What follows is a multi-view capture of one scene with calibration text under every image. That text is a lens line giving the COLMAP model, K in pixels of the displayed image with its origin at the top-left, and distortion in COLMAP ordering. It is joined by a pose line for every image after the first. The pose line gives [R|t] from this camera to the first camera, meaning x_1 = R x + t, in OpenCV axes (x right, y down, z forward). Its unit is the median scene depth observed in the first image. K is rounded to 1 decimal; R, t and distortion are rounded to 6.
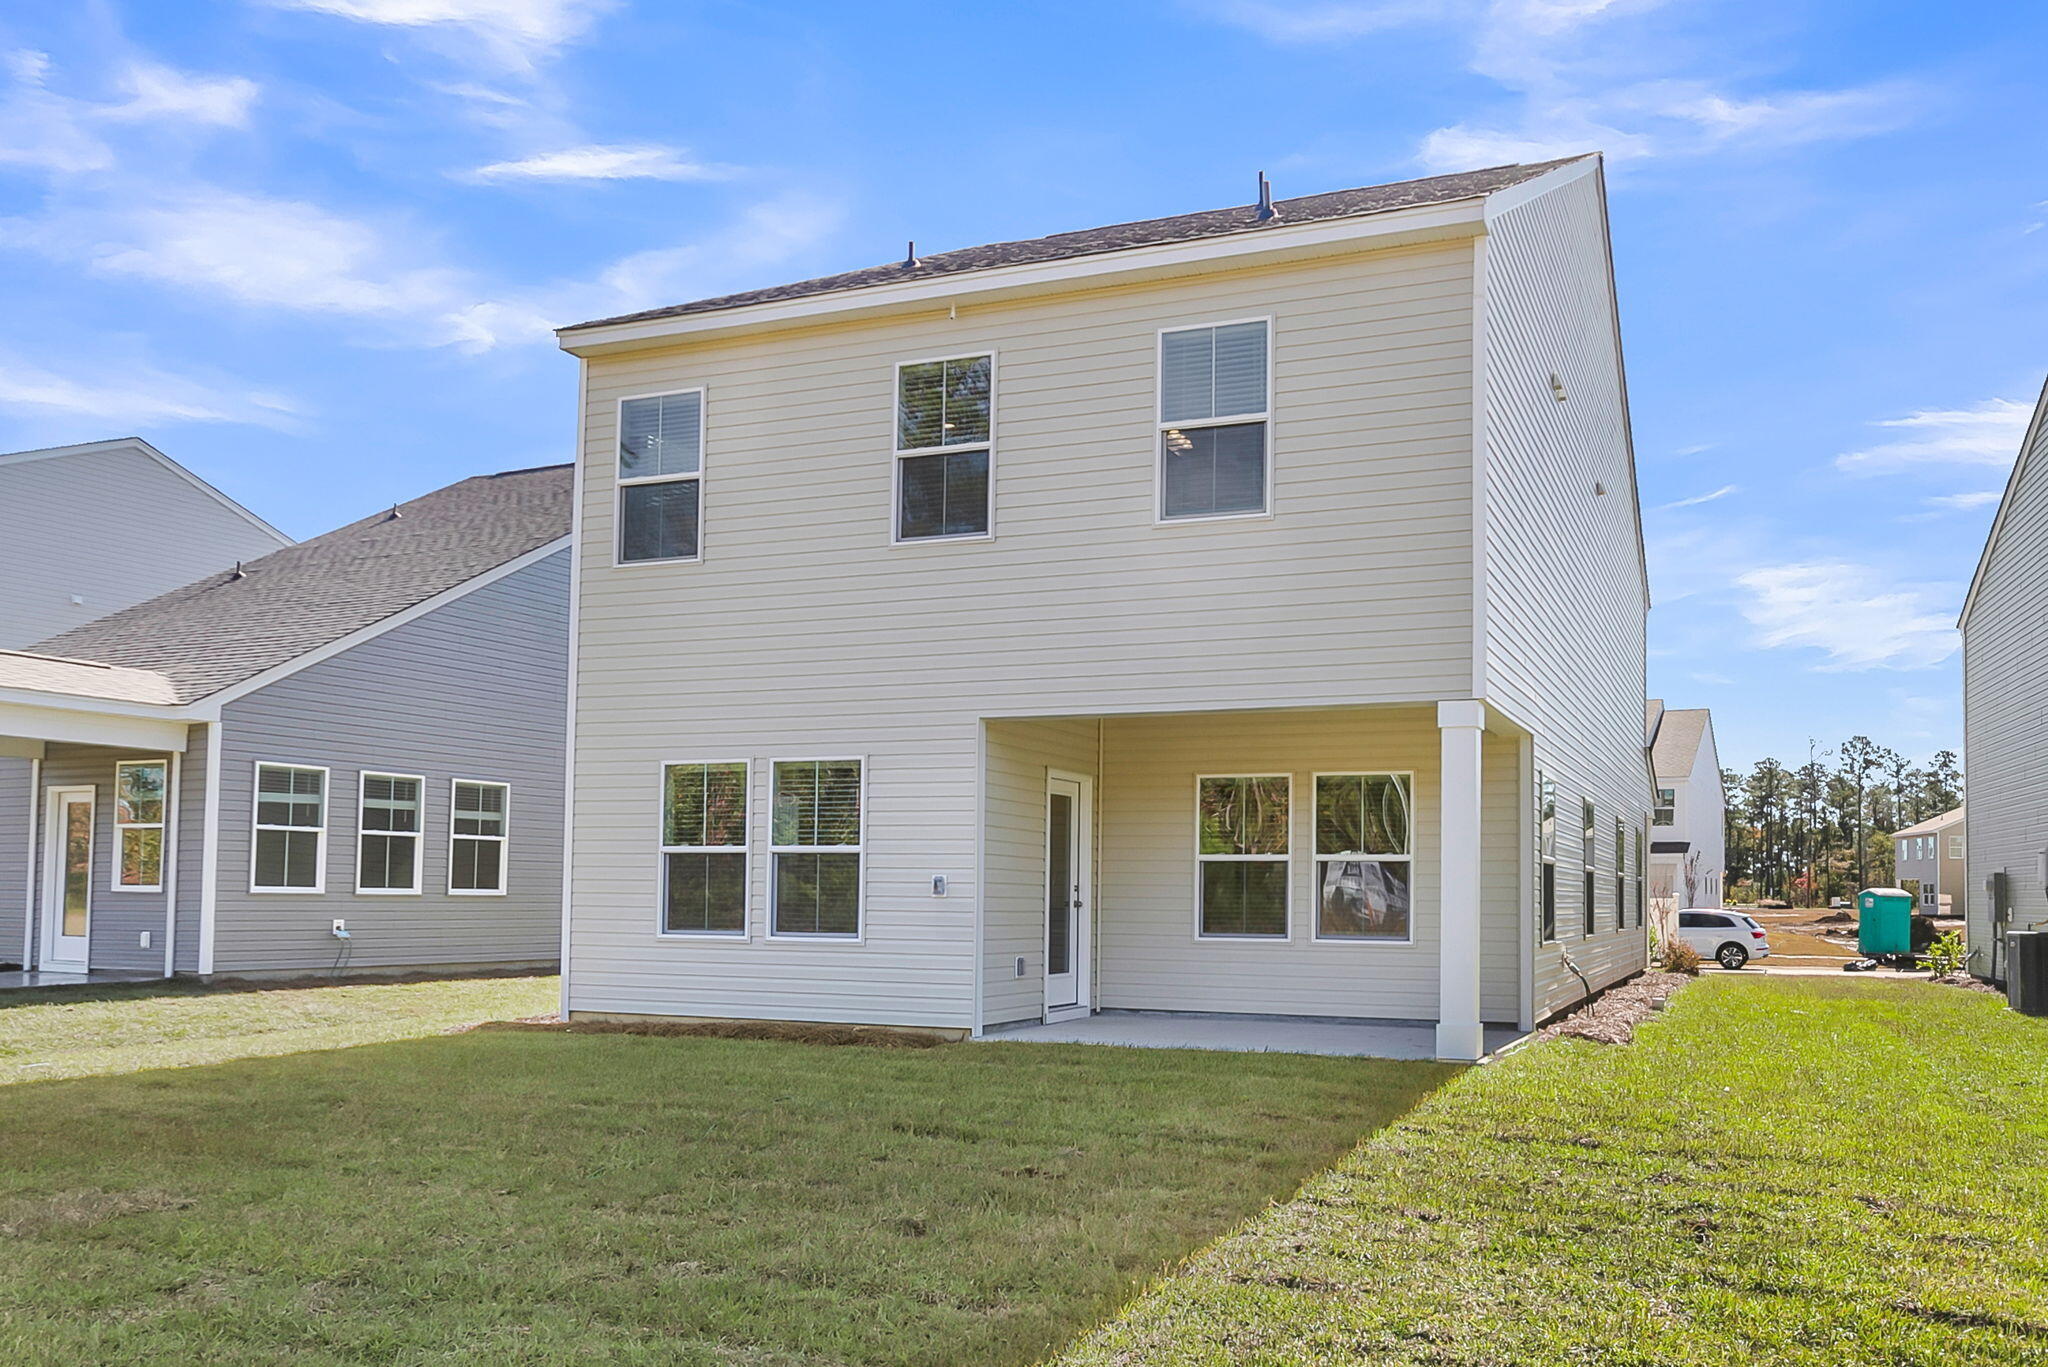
lens RADIAL K [[1672.1, 0, 1029.2], [0, 1672.1, 822.9], [0, 0, 1]] dist [0.003572, 0.001930]
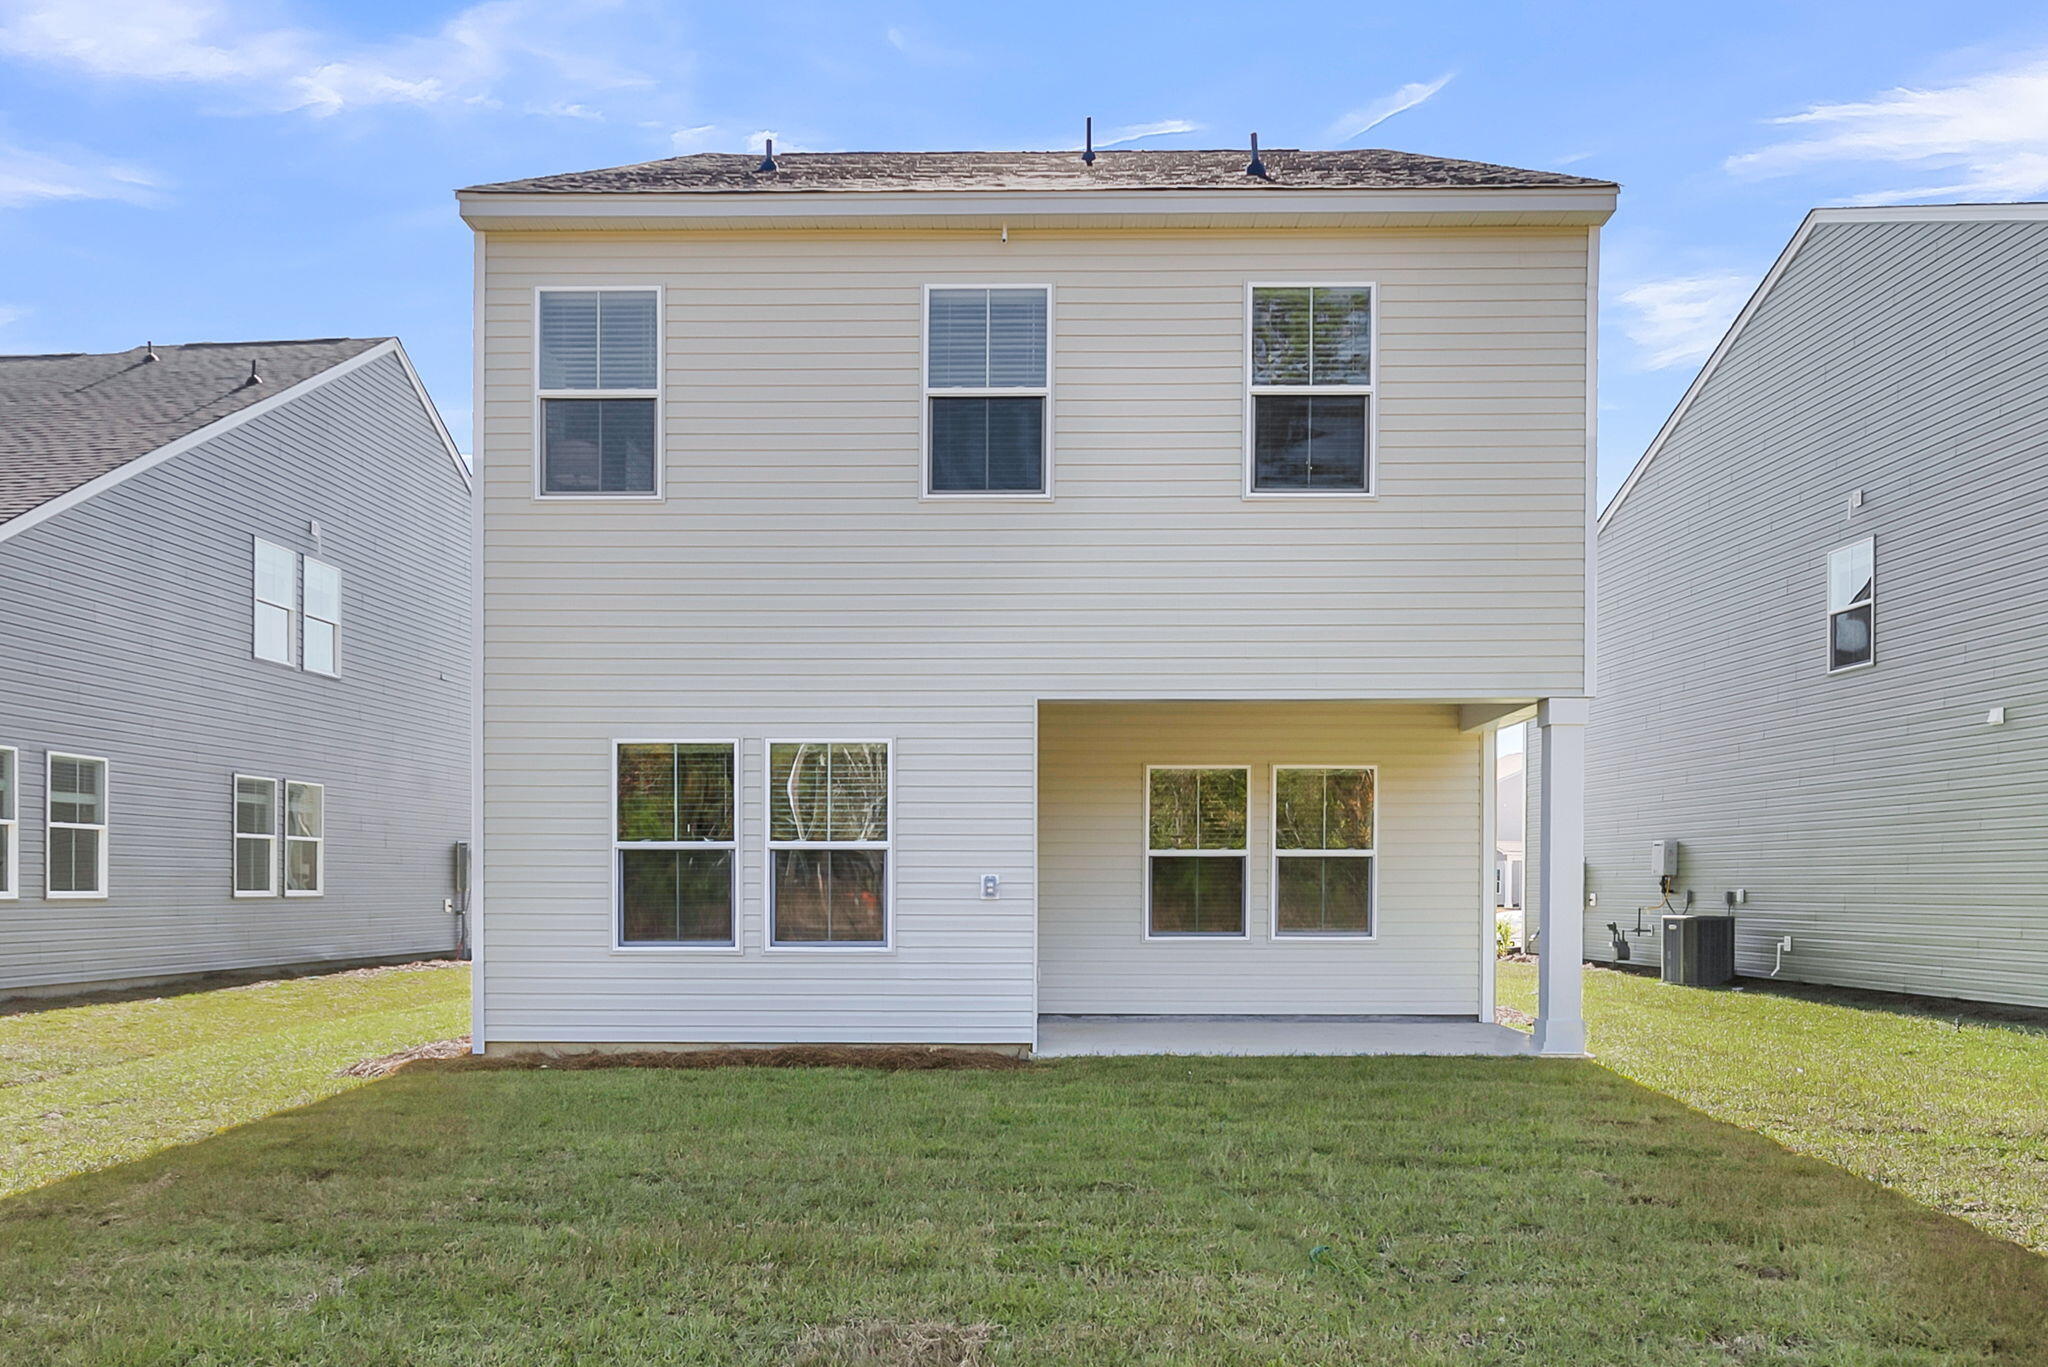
lens RADIAL K [[1658.0, 0, 1023.9], [0, 1658.0, 891.9], [0, 0, 1]] dist [0.008938, 0.001875]
pose [[0.930822, -0.010780, 0.365313, -0.329812], [-0.007172, 0.998834, 0.047749, -0.001716], [-0.365402, -0.047066, 0.929659, 0.155088]]
